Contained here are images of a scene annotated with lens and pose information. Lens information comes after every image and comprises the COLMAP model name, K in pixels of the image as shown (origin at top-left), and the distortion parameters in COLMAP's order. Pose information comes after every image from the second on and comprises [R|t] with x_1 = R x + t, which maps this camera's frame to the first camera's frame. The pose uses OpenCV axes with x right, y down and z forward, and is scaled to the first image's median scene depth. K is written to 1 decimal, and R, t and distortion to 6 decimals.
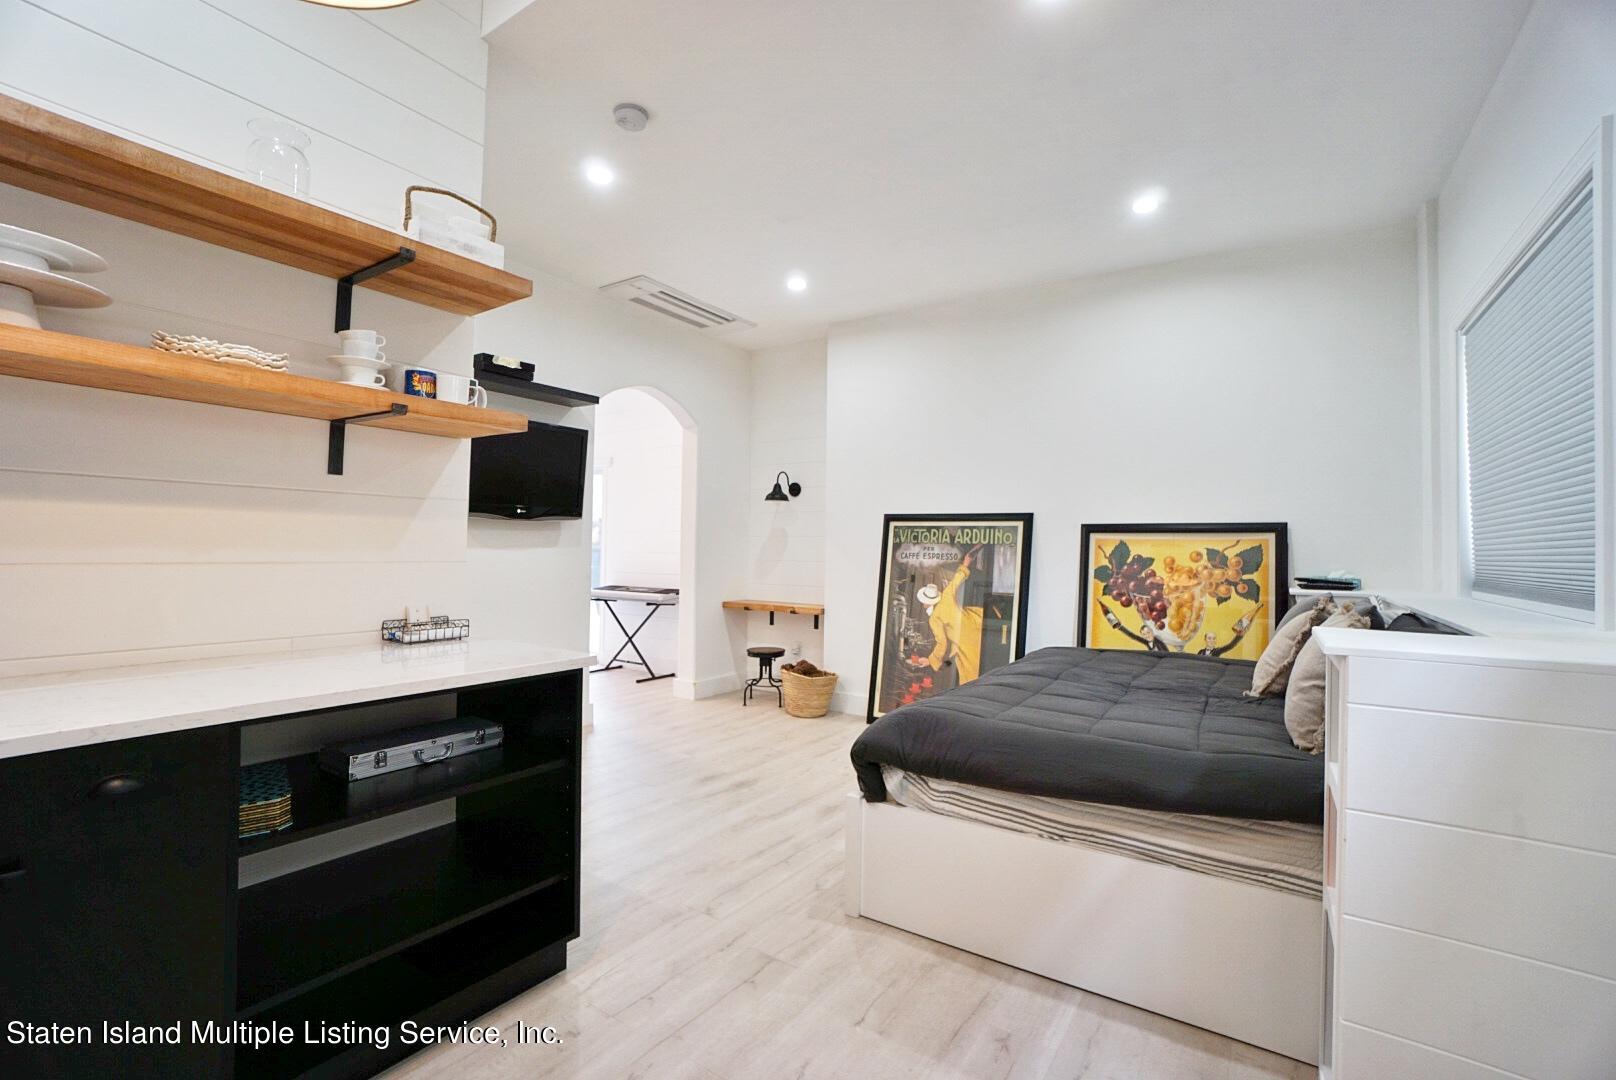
lens RADIAL K [[710.4, 0, 798.6], [0, 710.4, 533.9], [0, 0, 1]] dist [-0.066660, 0.024777]
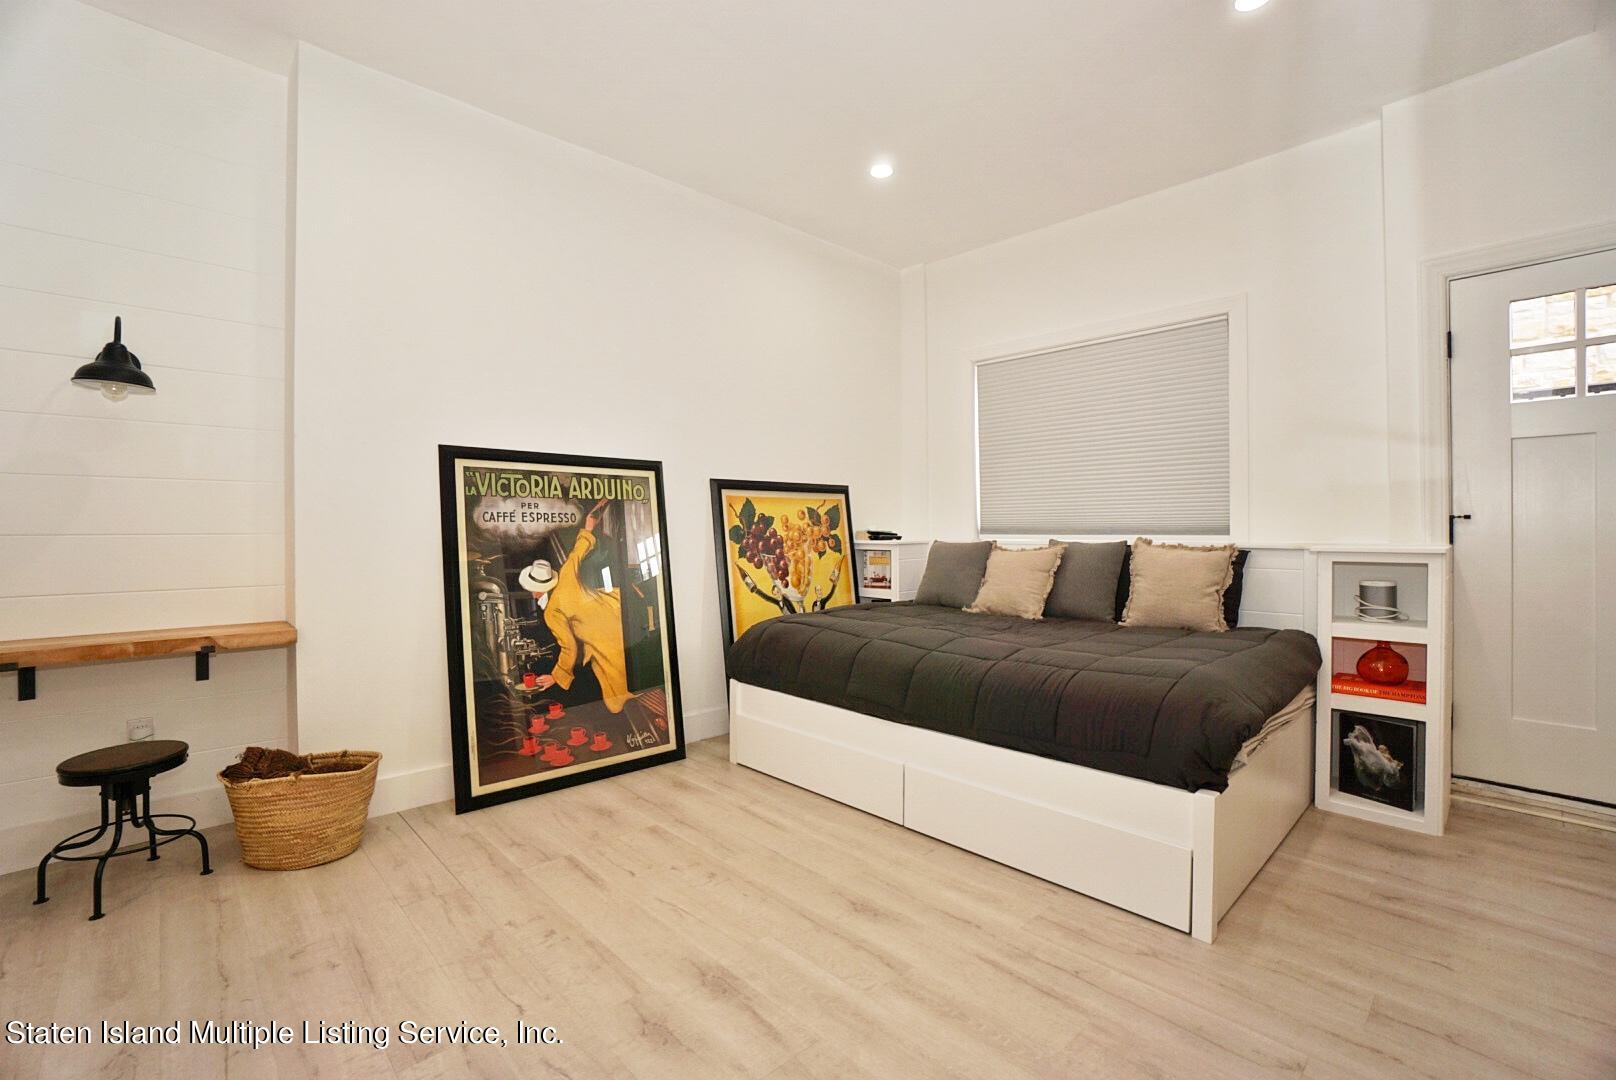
lens RADIAL K [[710.4, 0, 798.6], [0, 710.4, 533.9], [0, 0, 1]] dist [-0.066660, 0.024777]
pose [[0.216392, -0.023919, 0.976013, -0.442388], [-0.012444, 0.999551, 0.027255, 0.029919], [-0.976227, -0.018043, 0.215997, 0.719784]]
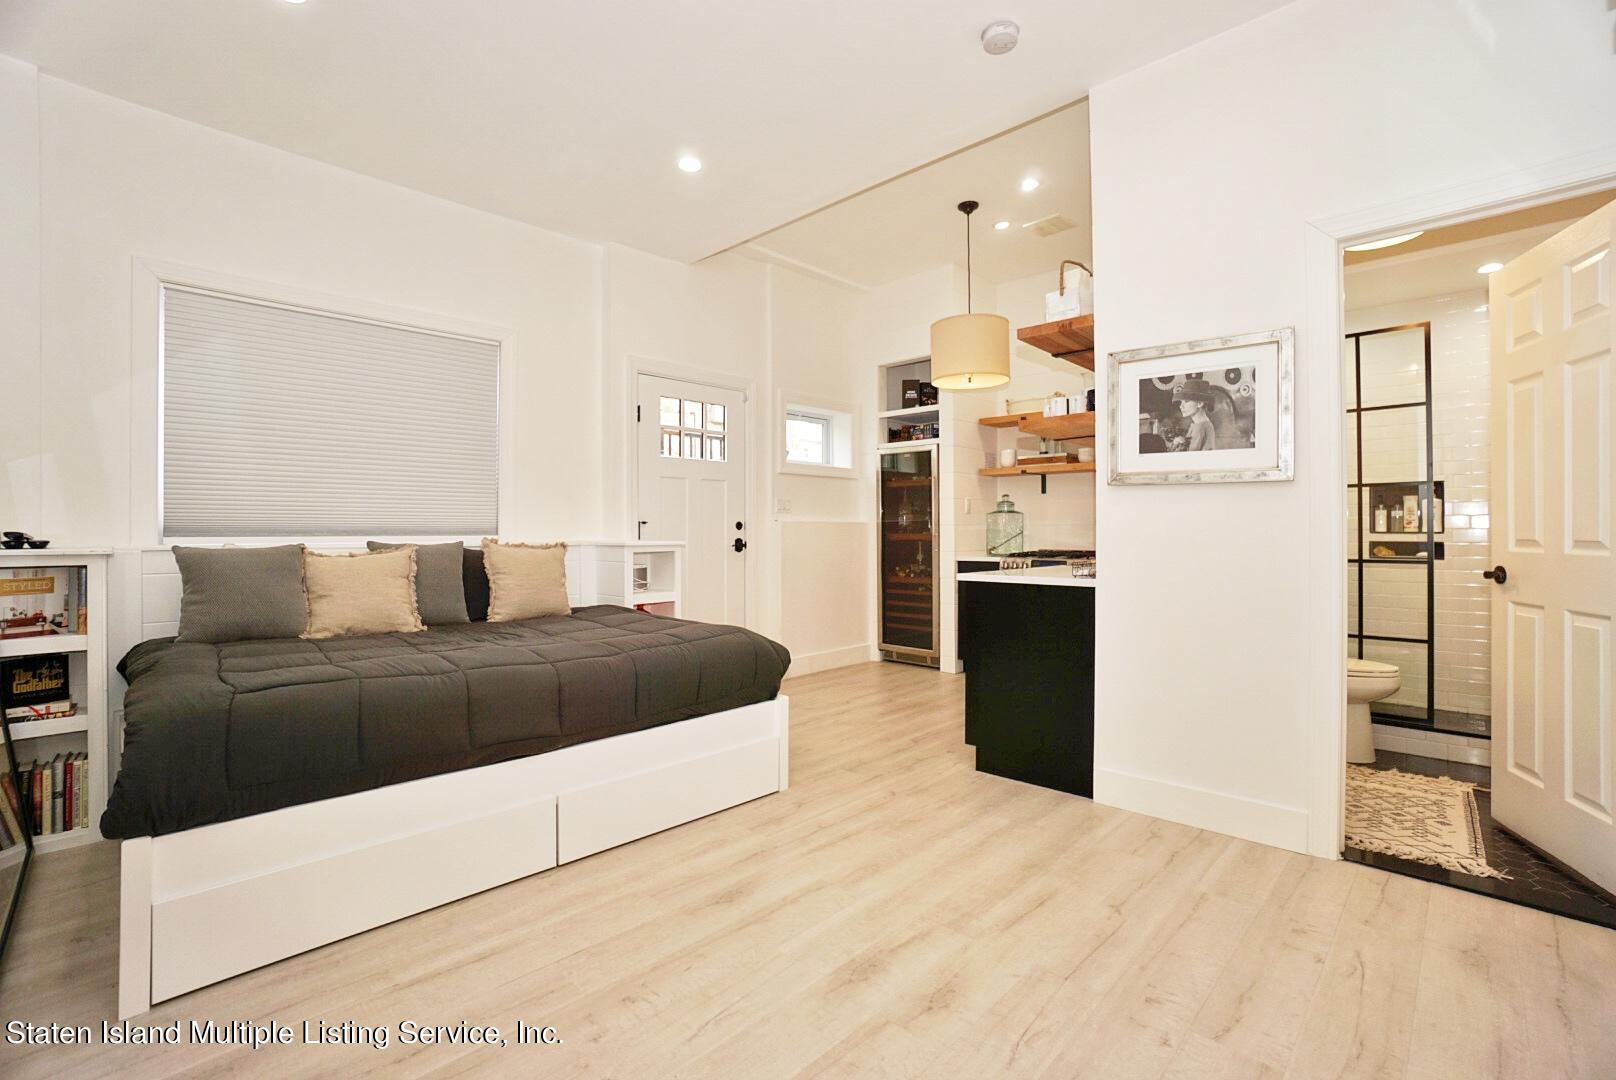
lens RADIAL K [[710.4, 0, 798.6], [0, 710.4, 533.9], [0, 0, 1]] dist [-0.066660, 0.024777]
pose [[-0.983903, -0.019871, 0.177595, -0.097939], [-0.021959, 0.999711, -0.009798, 0.046237], [-0.177349, -0.013540, -0.984055, 1.264624]]
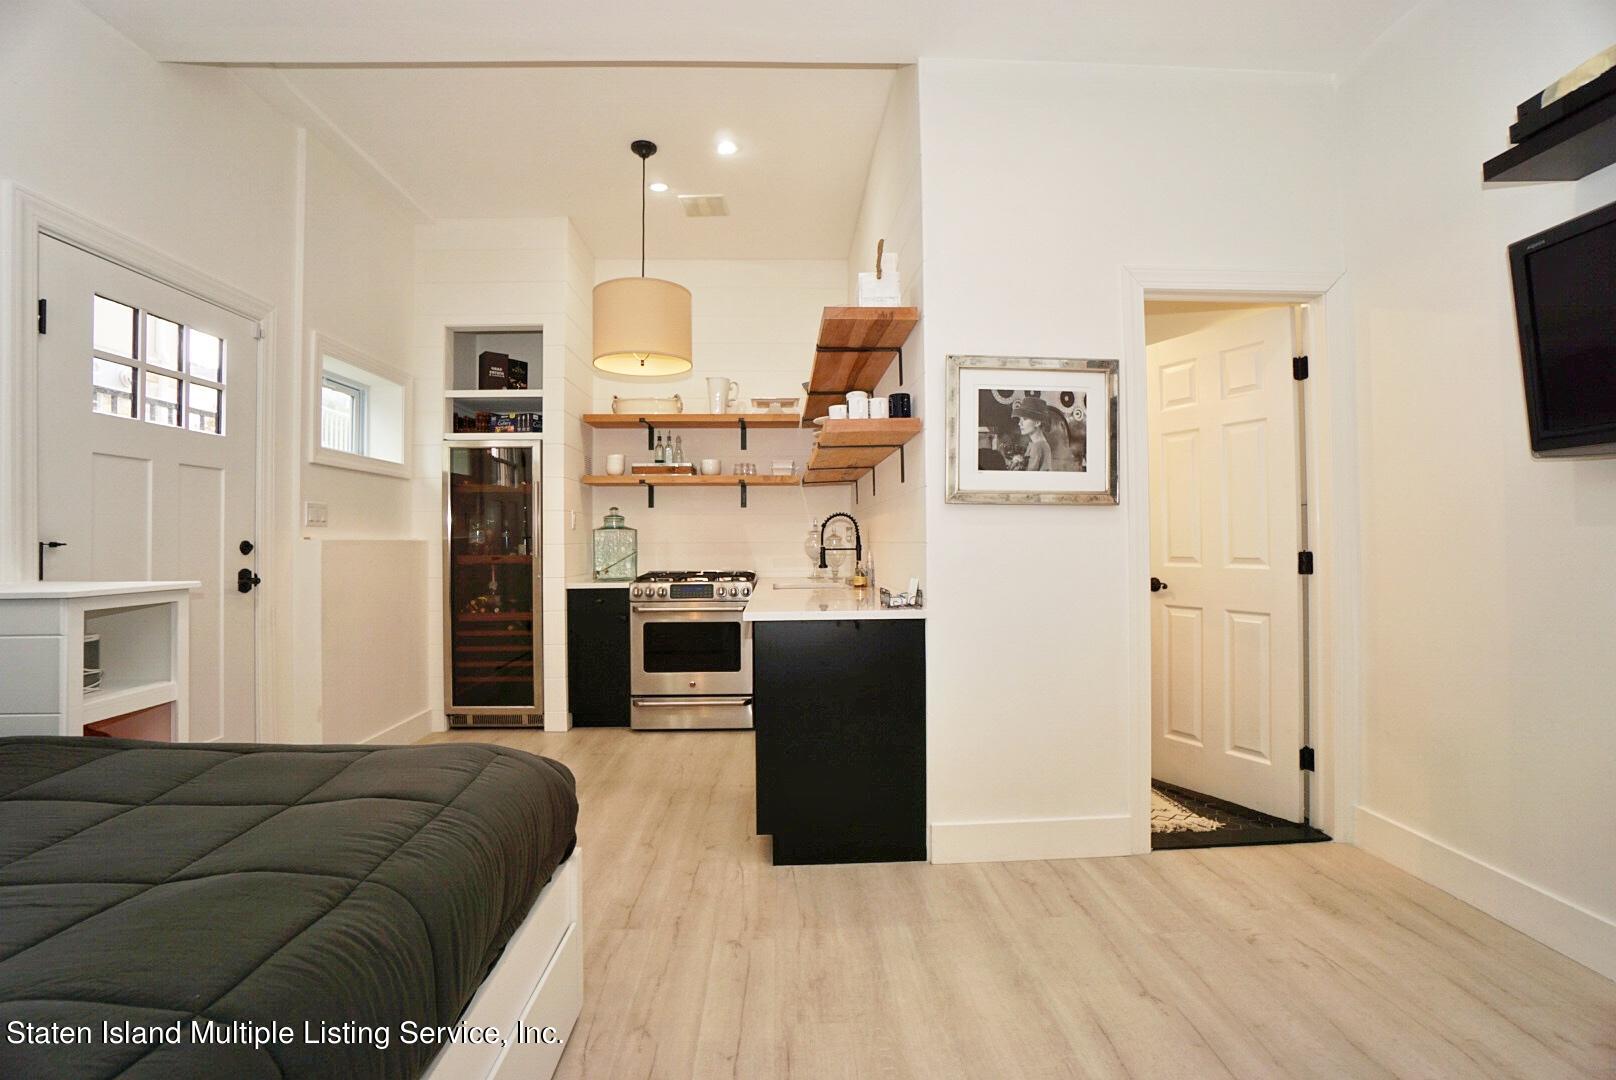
lens RADIAL K [[710.4, 0, 798.6], [0, 710.4, 533.9], [0, 0, 1]] dist [-0.066660, 0.024777]
pose [[-0.807968, -0.020821, -0.588858, 0.180388], [0.001524, 0.999298, -0.037424, 0.035300], [0.589224, -0.031135, -0.807370, 0.967860]]
